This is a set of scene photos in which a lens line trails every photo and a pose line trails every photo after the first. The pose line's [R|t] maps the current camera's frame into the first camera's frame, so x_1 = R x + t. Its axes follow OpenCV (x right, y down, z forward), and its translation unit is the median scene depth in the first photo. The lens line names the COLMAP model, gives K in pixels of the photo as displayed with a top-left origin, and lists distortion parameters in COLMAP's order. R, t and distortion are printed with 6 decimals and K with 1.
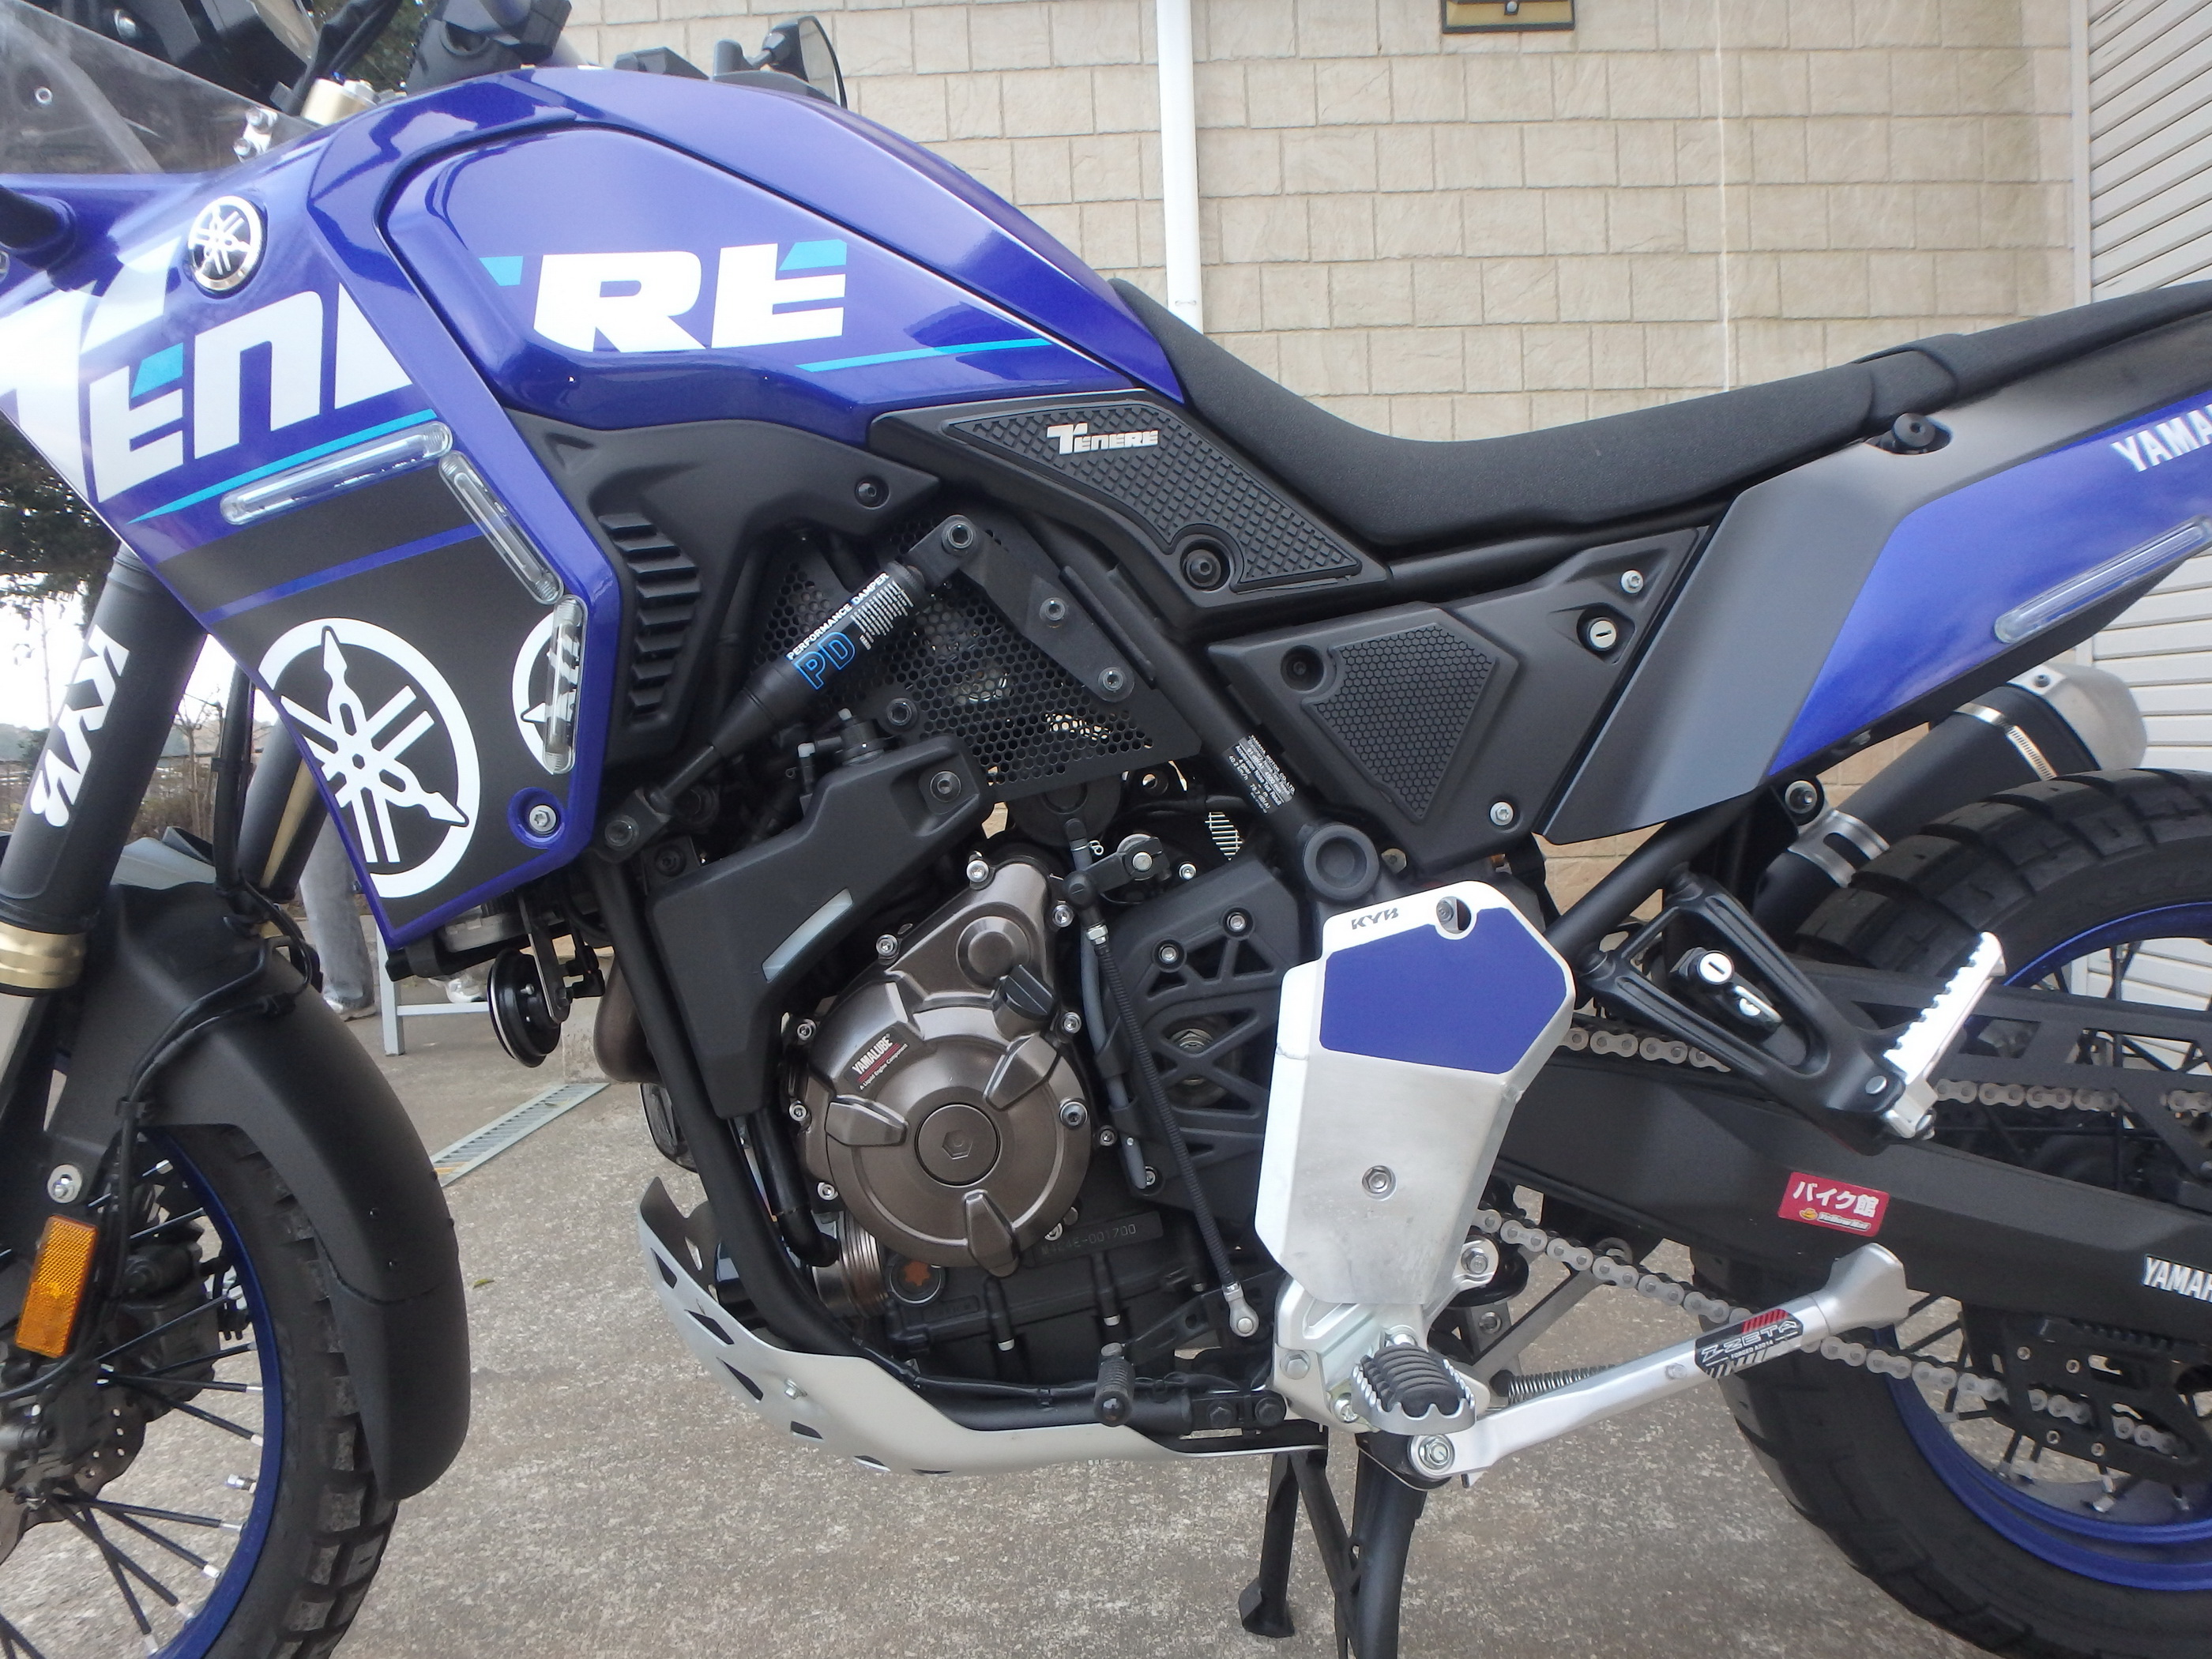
lens RADIAL K [[1361.8, 0, 1099.6], [0, 1361.8, 824.8], [0, 0, 1]] dist [-0.036855, -0.001525]
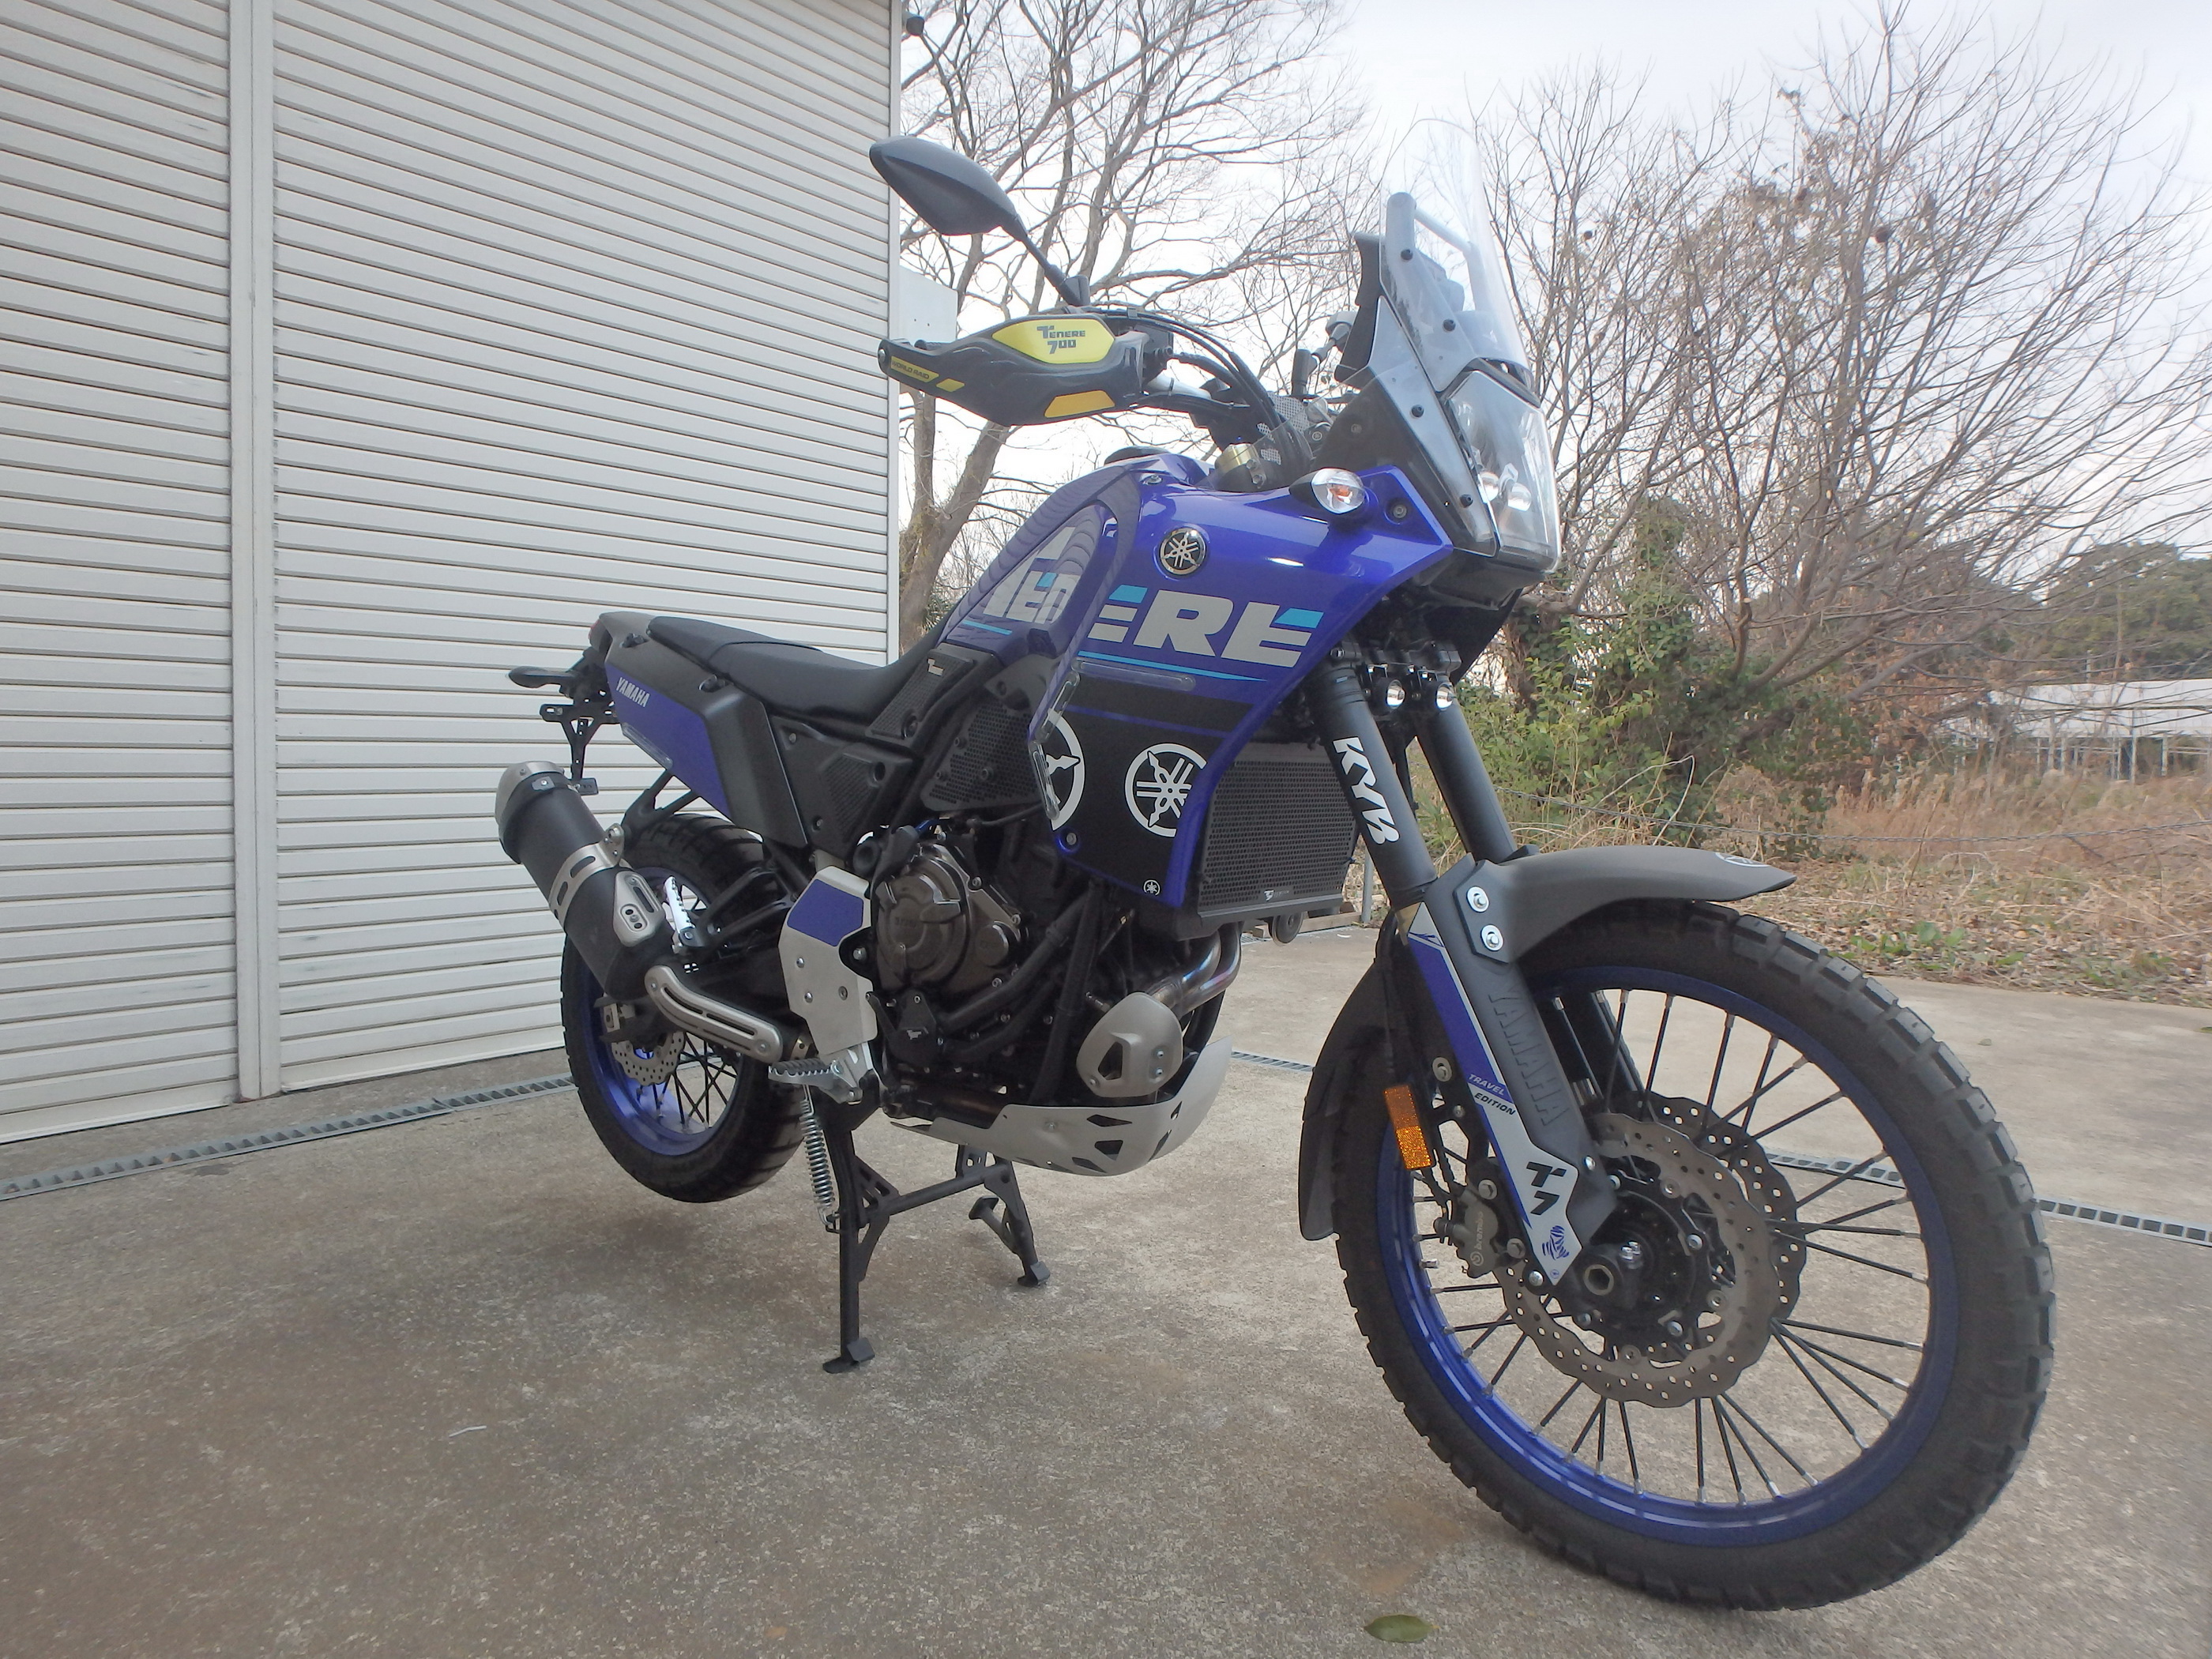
lens RADIAL K [[1363.0, 0, 1081.0], [0, 1363.0, 799.8], [0, 0, 1]] dist [-0.033977, 0.001517]
pose [[-0.752971, 0.002433, 0.658049, -1.539697], [0.052949, 0.996975, 0.056901, -0.196516], [-0.655920, 0.077688, -0.750822, 2.690585]]
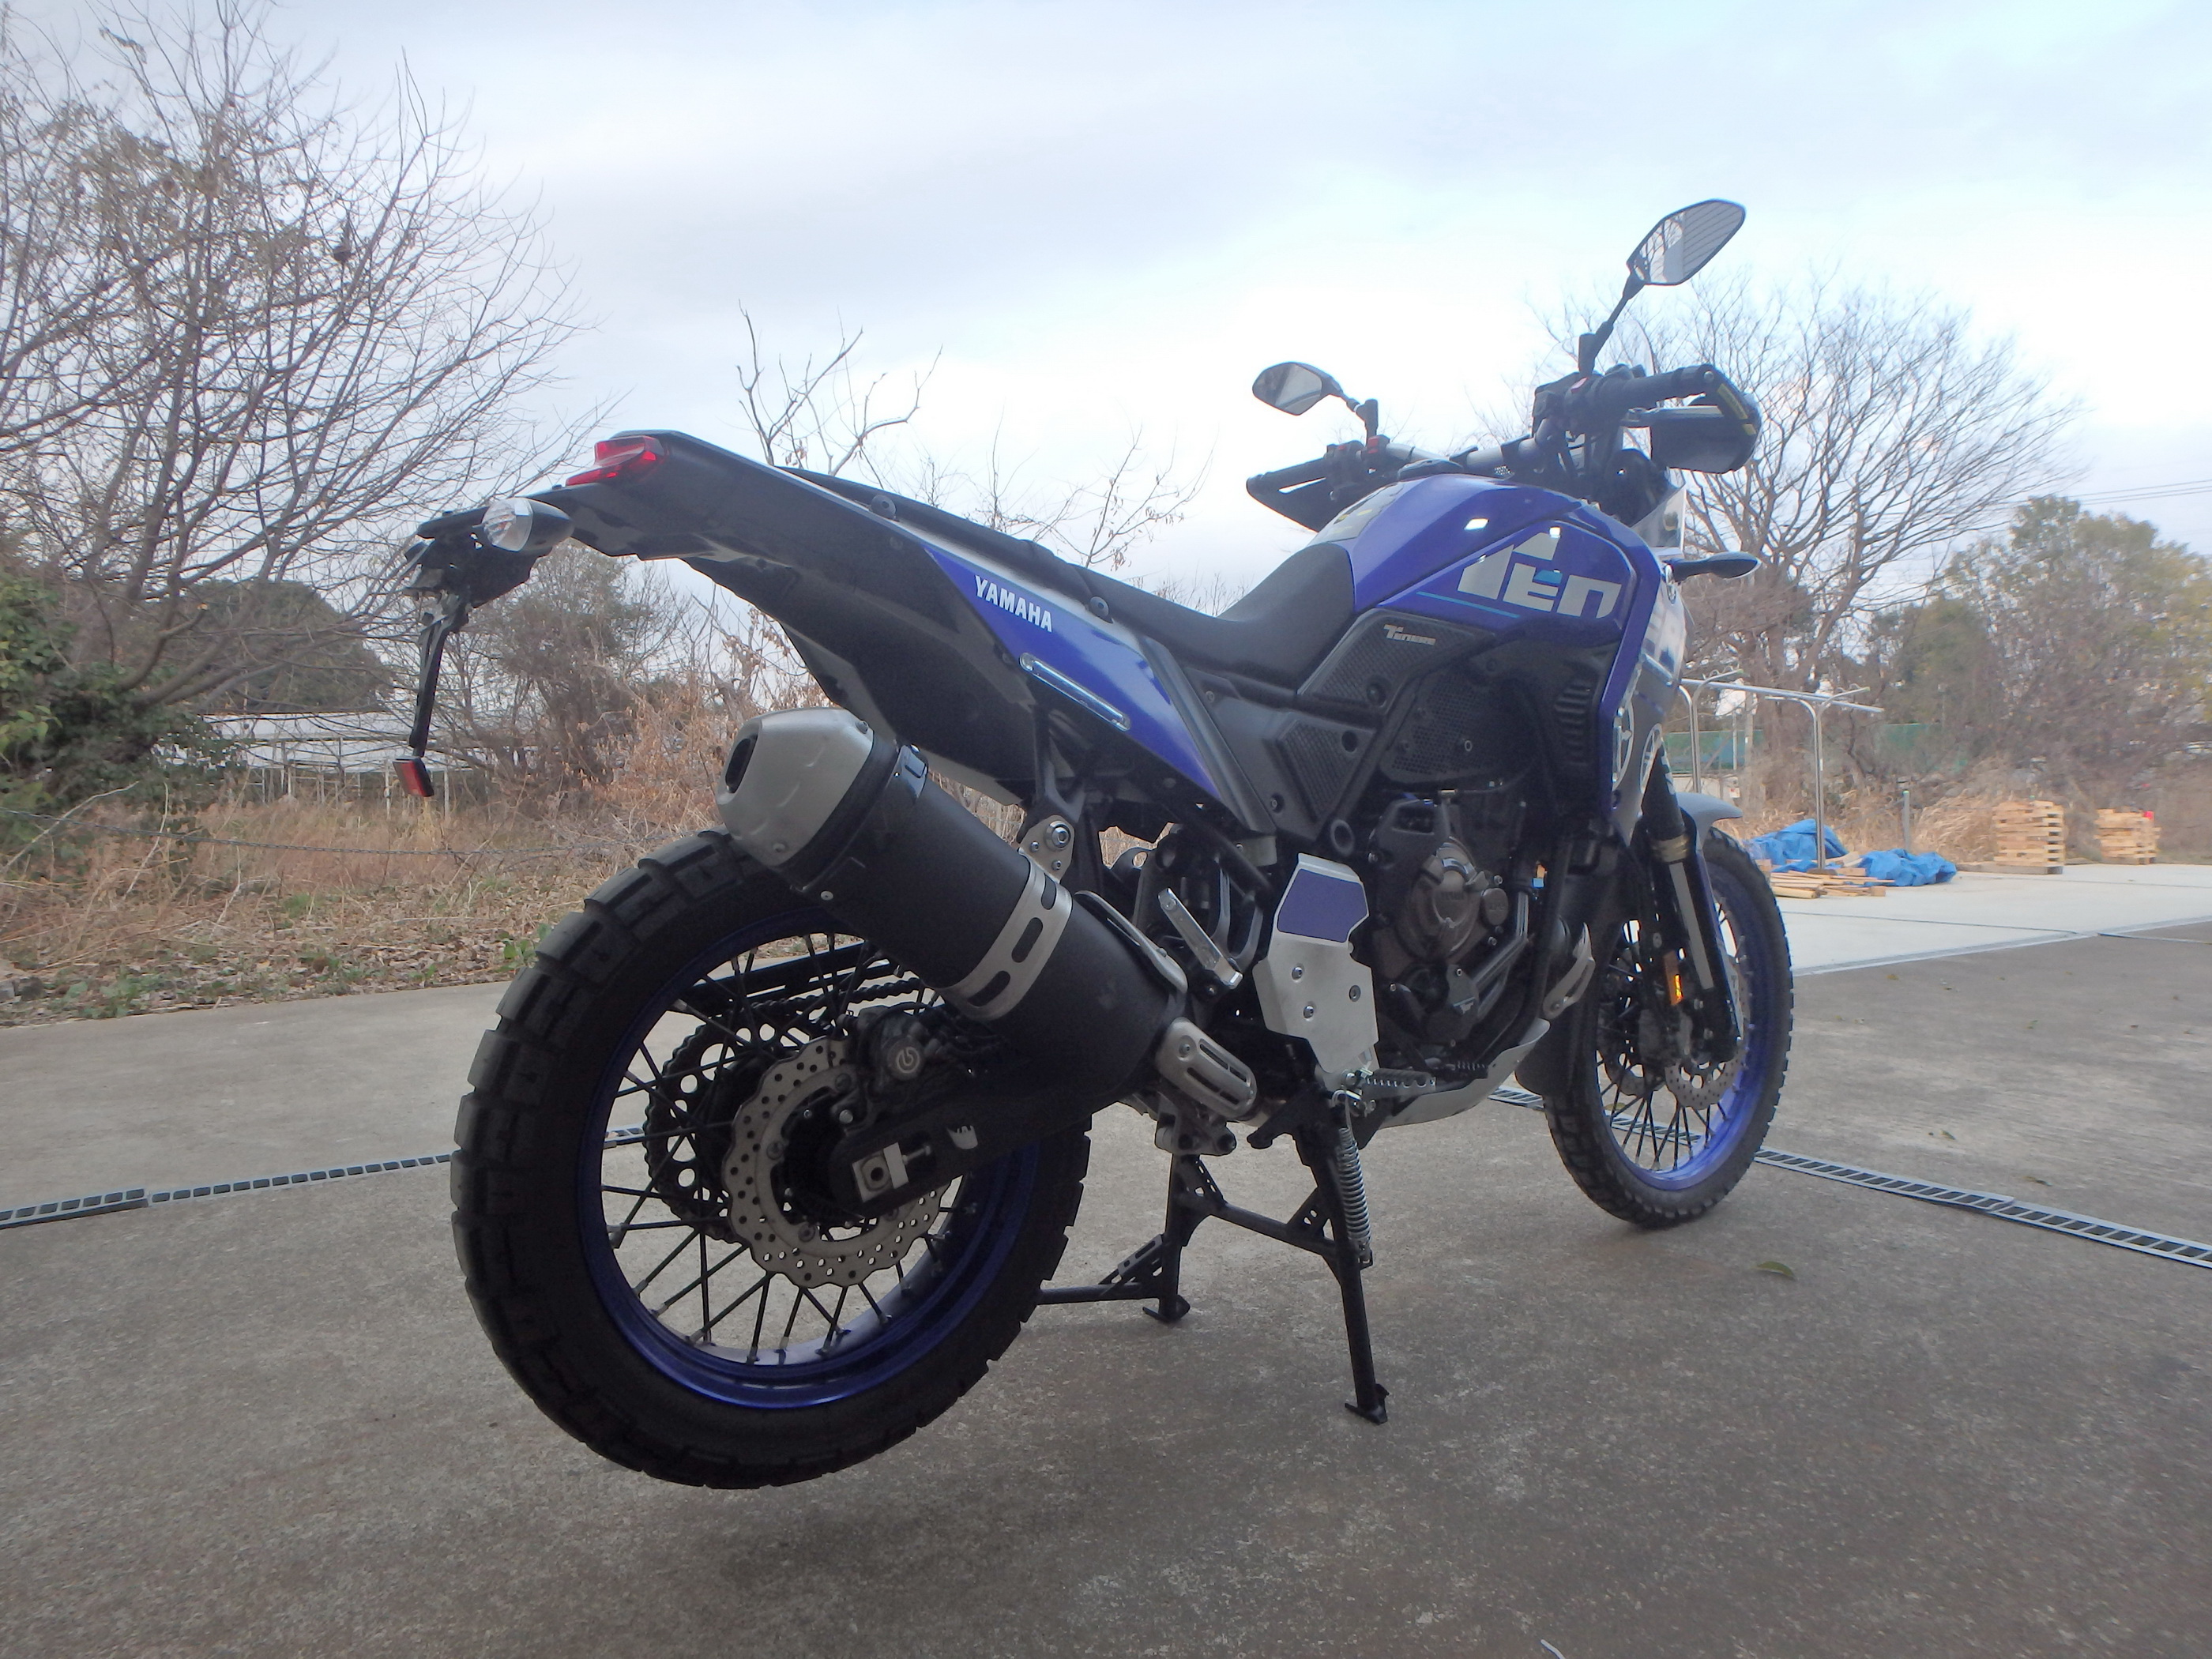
lens RADIAL K [[1363.0, 0, 1109.9], [0, 1363.0, 870.8], [0, 0, 1]] dist [-0.042447, 0.001144]
pose [[-0.815416, 0.057331, -0.576029, 1.554001], [-0.007609, 0.993936, 0.109696, -0.162036], [0.578825, 0.093831, -0.810035, 2.660379]]
